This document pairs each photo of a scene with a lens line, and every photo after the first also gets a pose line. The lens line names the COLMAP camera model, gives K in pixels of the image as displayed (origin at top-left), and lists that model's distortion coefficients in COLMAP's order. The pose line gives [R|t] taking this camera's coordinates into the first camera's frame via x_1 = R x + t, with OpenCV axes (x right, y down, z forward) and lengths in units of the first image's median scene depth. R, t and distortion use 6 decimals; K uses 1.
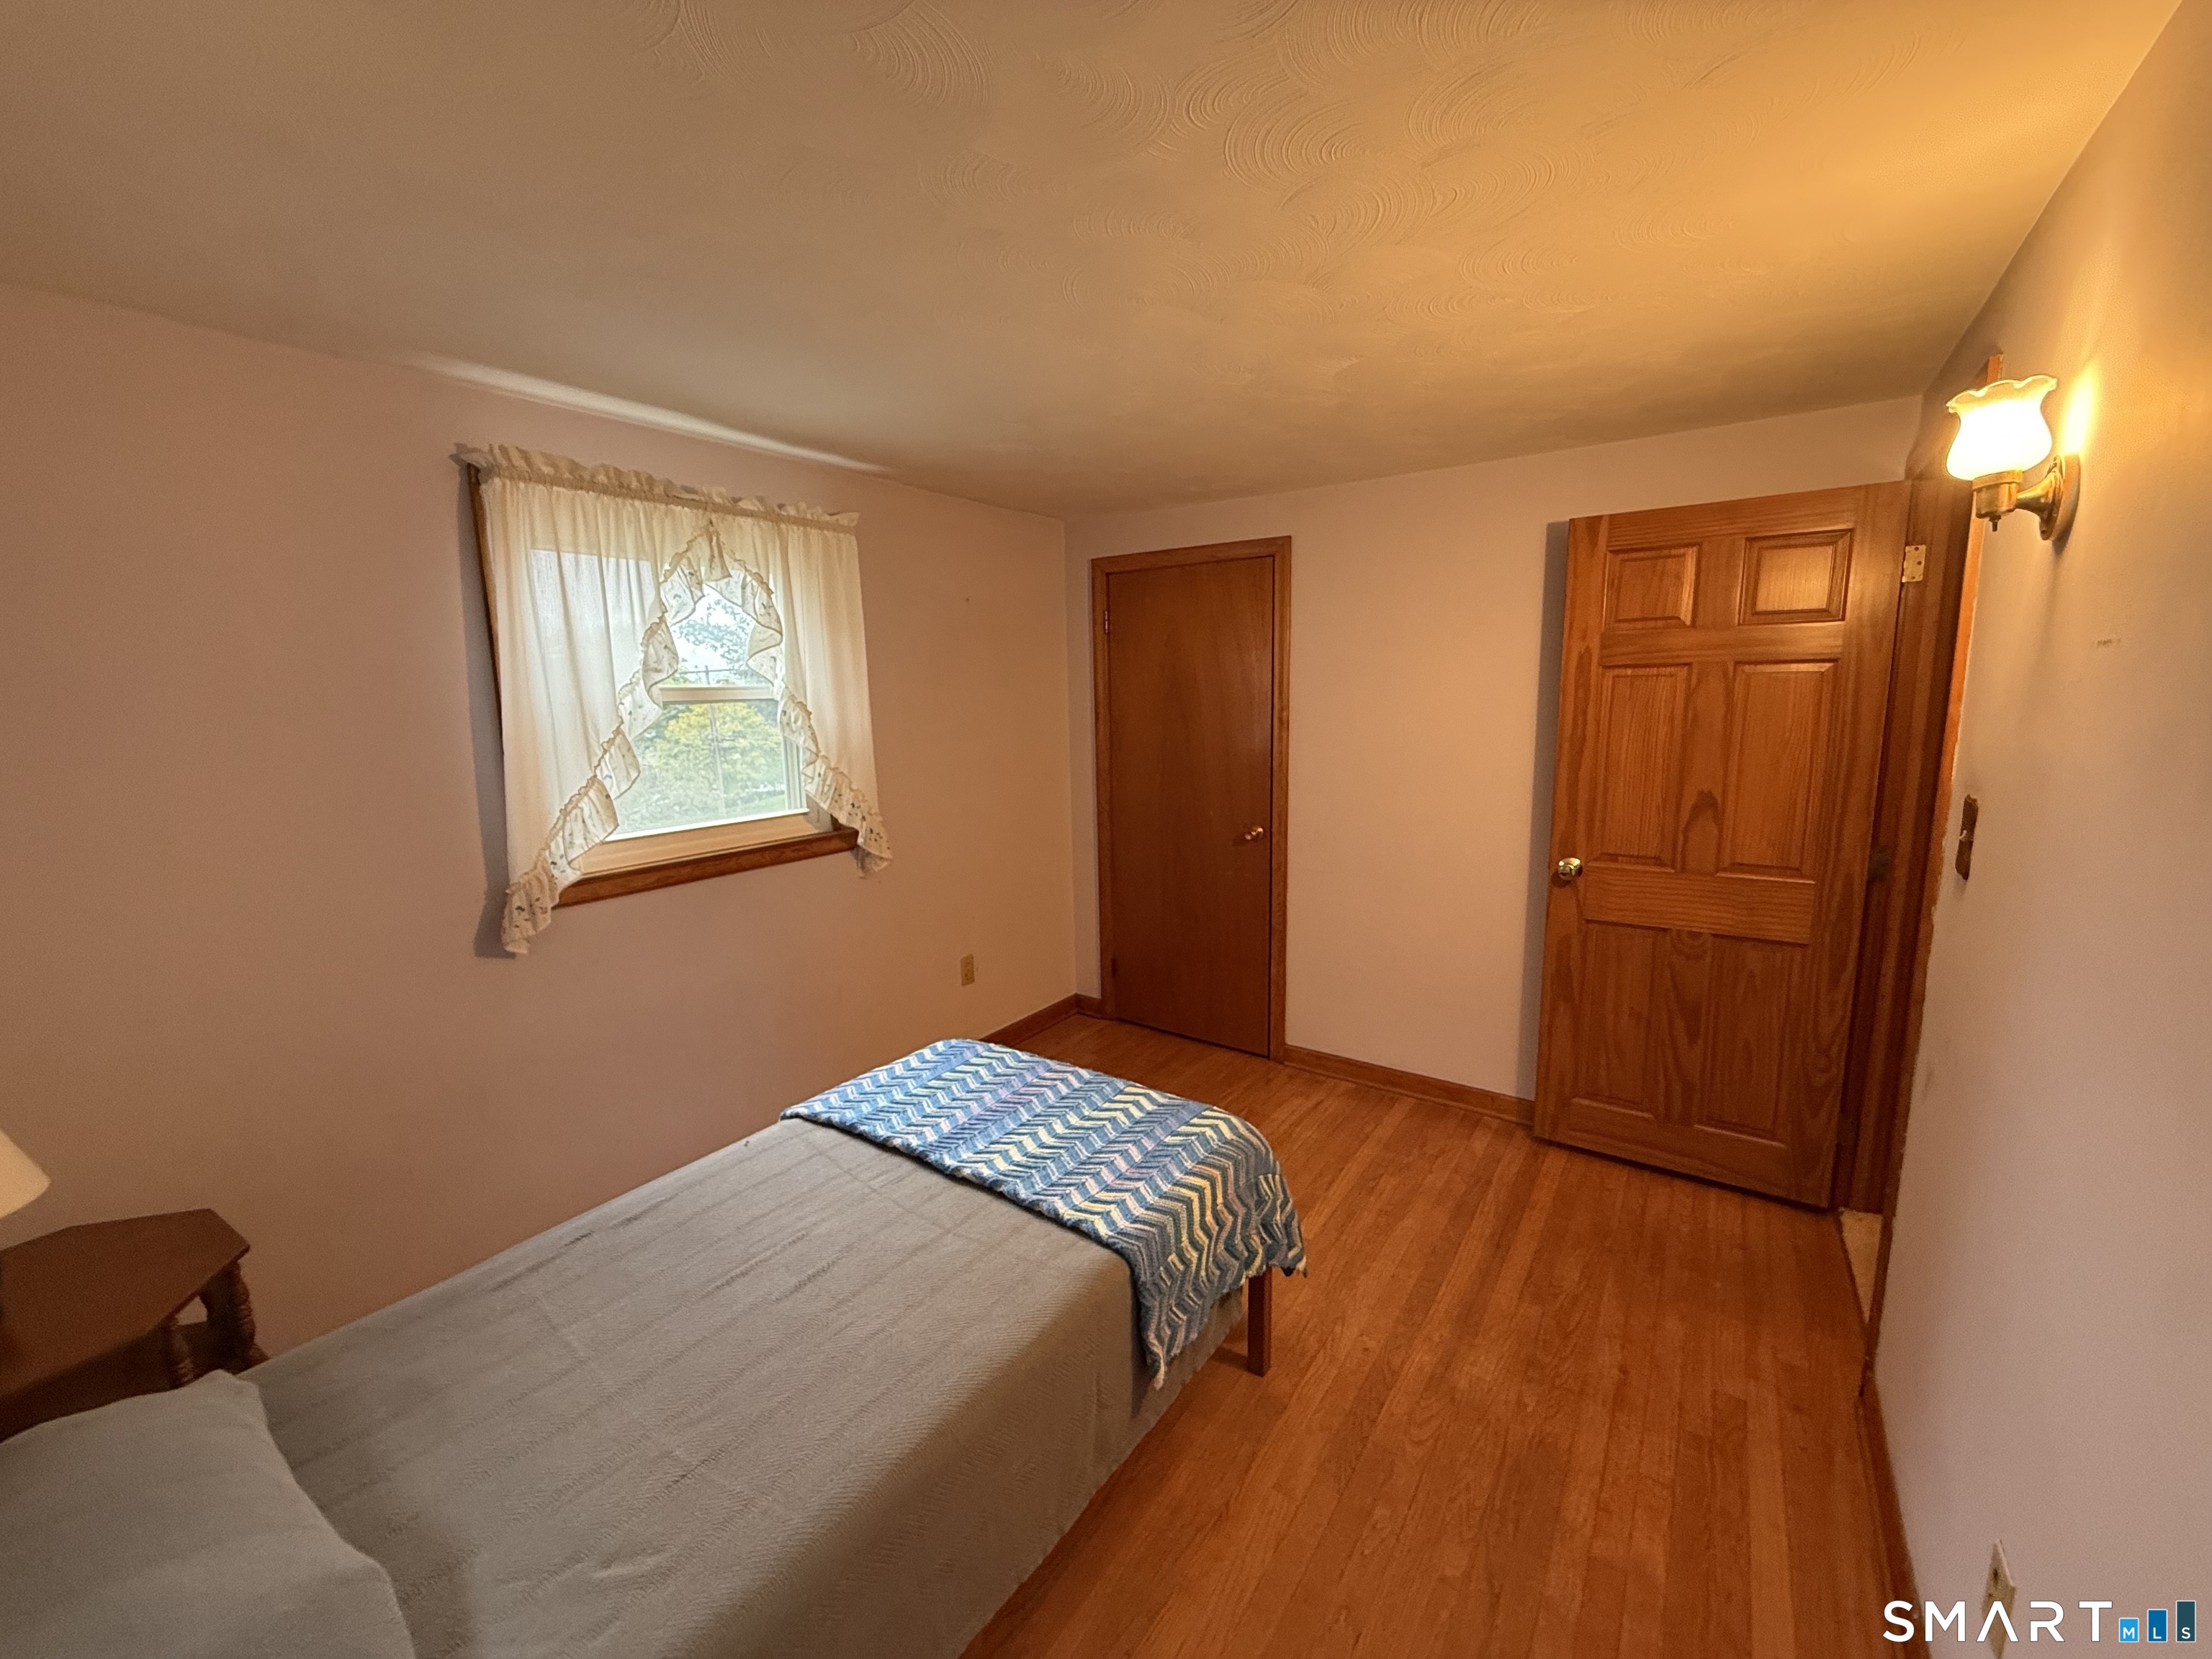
lens RADIAL K [[880.9, 0, 1098.4], [0, 880.9, 828.0], [0, 0, 1]] dist [-0.001101, -0.000016]
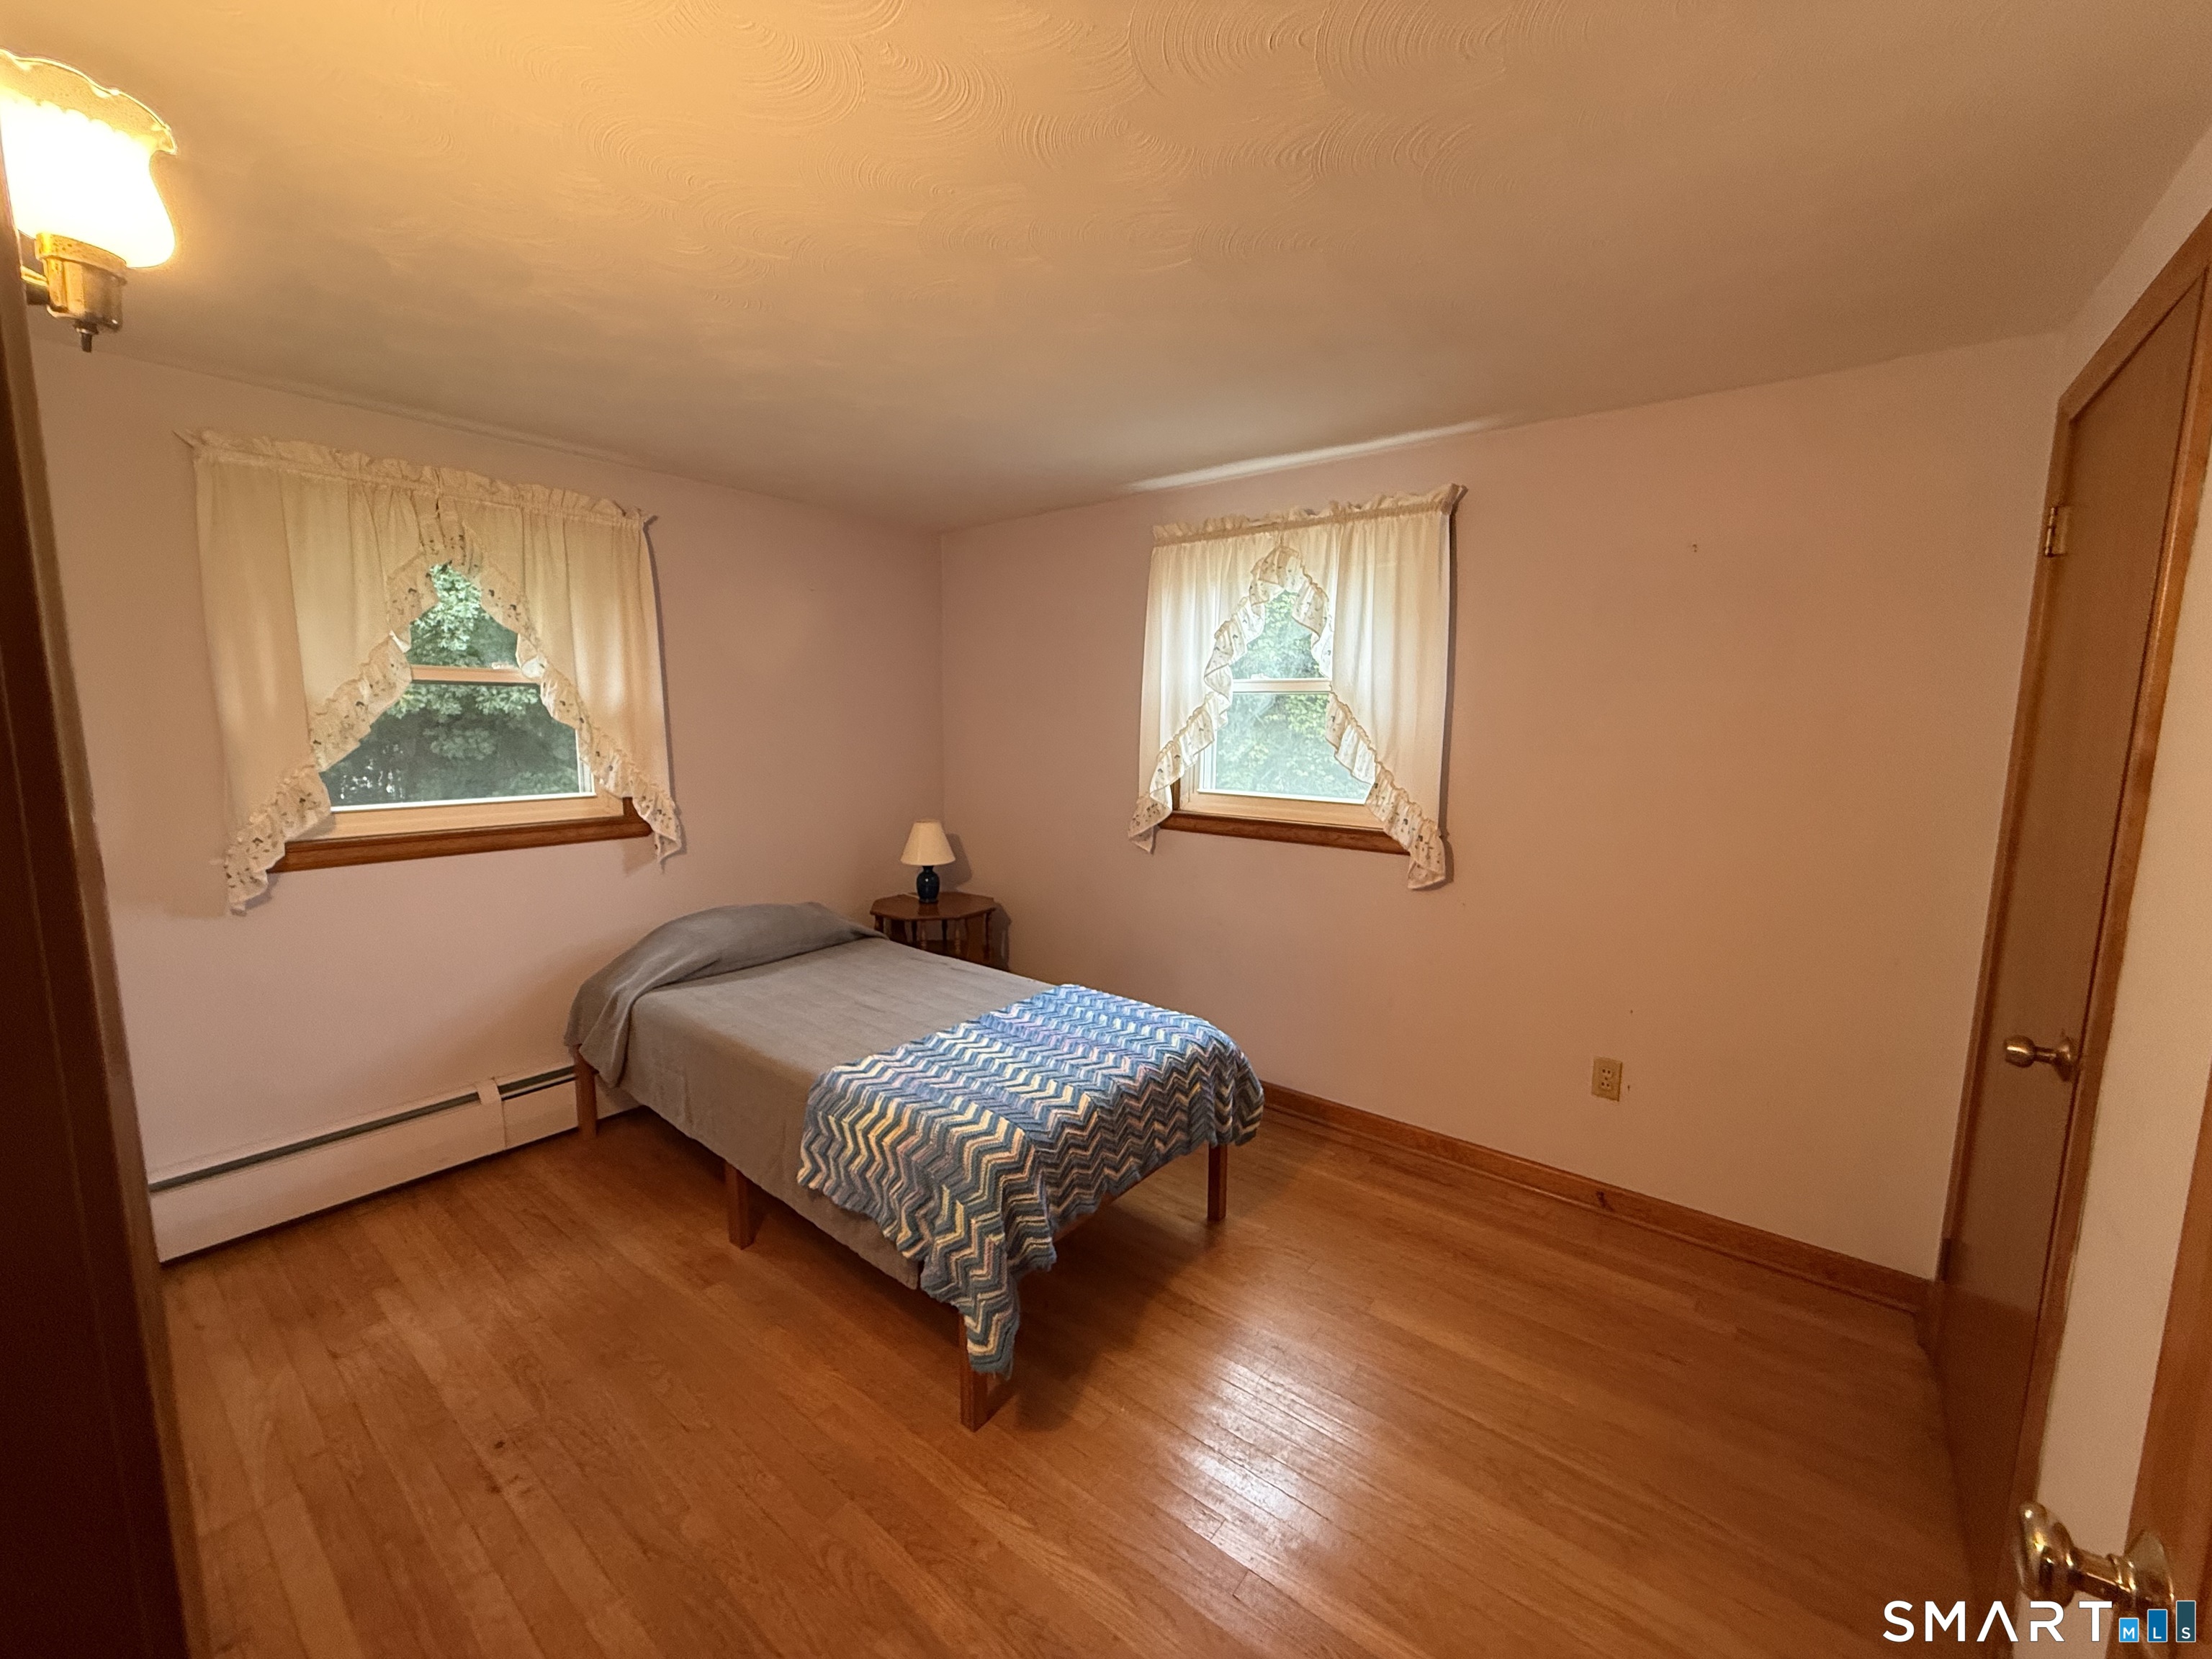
lens RADIAL K [[880.9, 0, 1098.4], [0, 880.9, 828.0], [0, 0, 1]] dist [-0.001101, -0.000016]
pose [[-0.058974, 0.150550, -0.986842, 0.812043], [-0.163525, 0.973752, 0.158325, -0.119032], [0.984775, 0.170710, -0.032808, 0.876740]]
